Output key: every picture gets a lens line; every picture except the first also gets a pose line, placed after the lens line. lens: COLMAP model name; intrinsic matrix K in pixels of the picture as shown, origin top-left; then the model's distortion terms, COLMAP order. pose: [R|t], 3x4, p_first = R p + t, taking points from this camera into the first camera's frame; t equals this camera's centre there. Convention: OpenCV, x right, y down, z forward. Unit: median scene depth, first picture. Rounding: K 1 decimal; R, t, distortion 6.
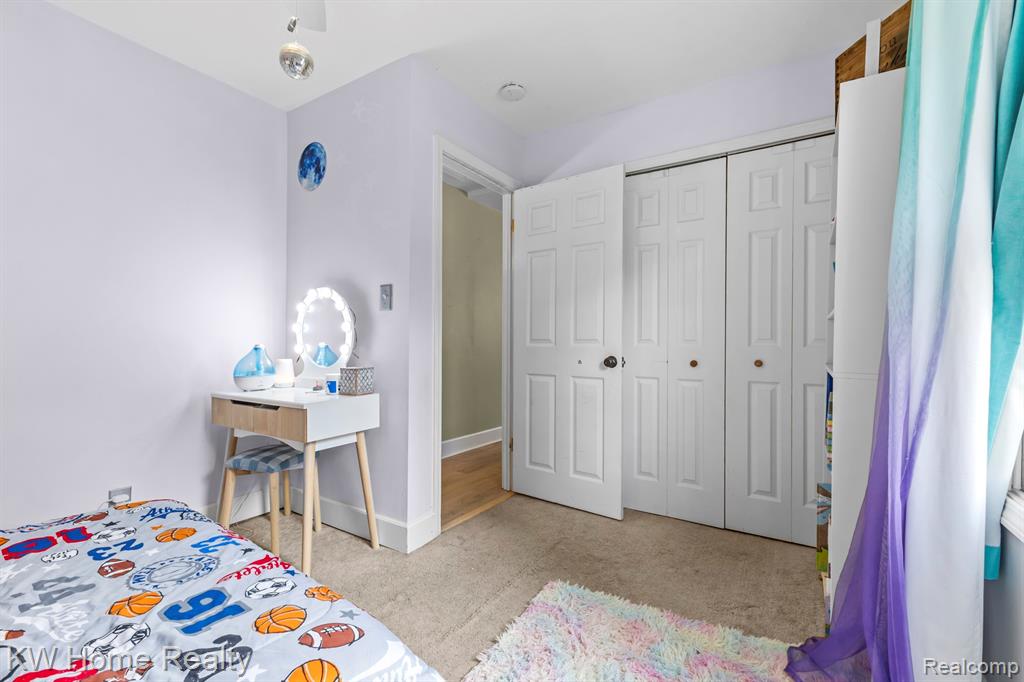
lens RADIAL K [[442.8, 0, 516.2], [0, 442.8, 343.3], [0, 0, 1]] dist [0.008872, -0.000376]
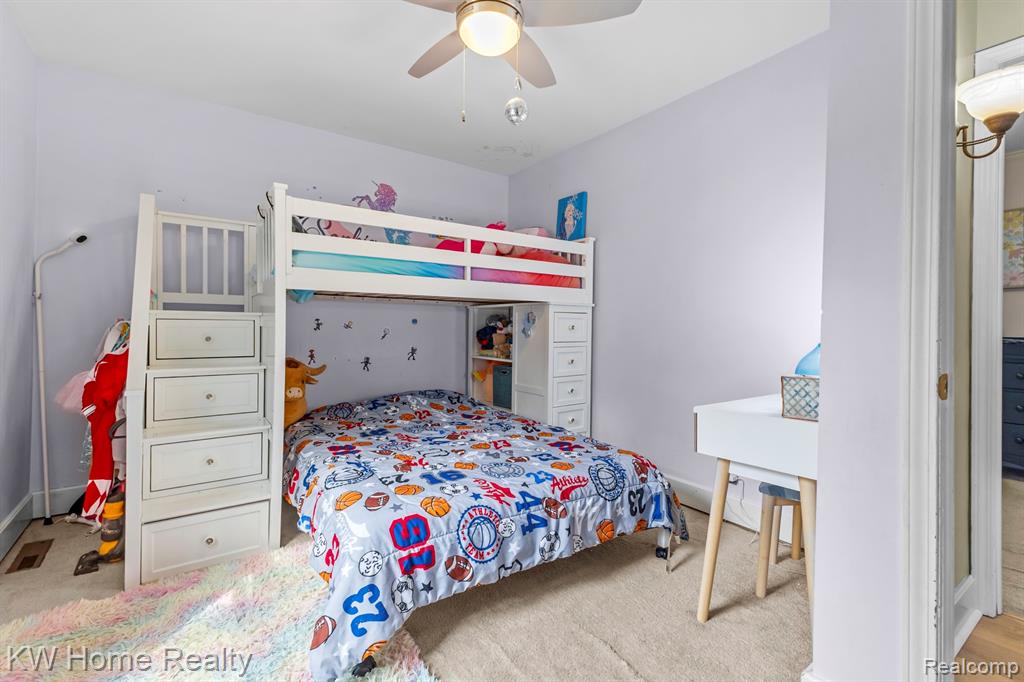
lens RADIAL K [[442.8, 0, 513.7], [0, 442.8, 336.7], [0, 0, 1]] dist [0.008872, -0.000376]
pose [[-0.383425, 0.002276, -0.923569, 0.816913], [-0.009901, 0.999929, 0.006575, -0.007162], [0.923519, 0.011666, -0.383375, 1.773730]]
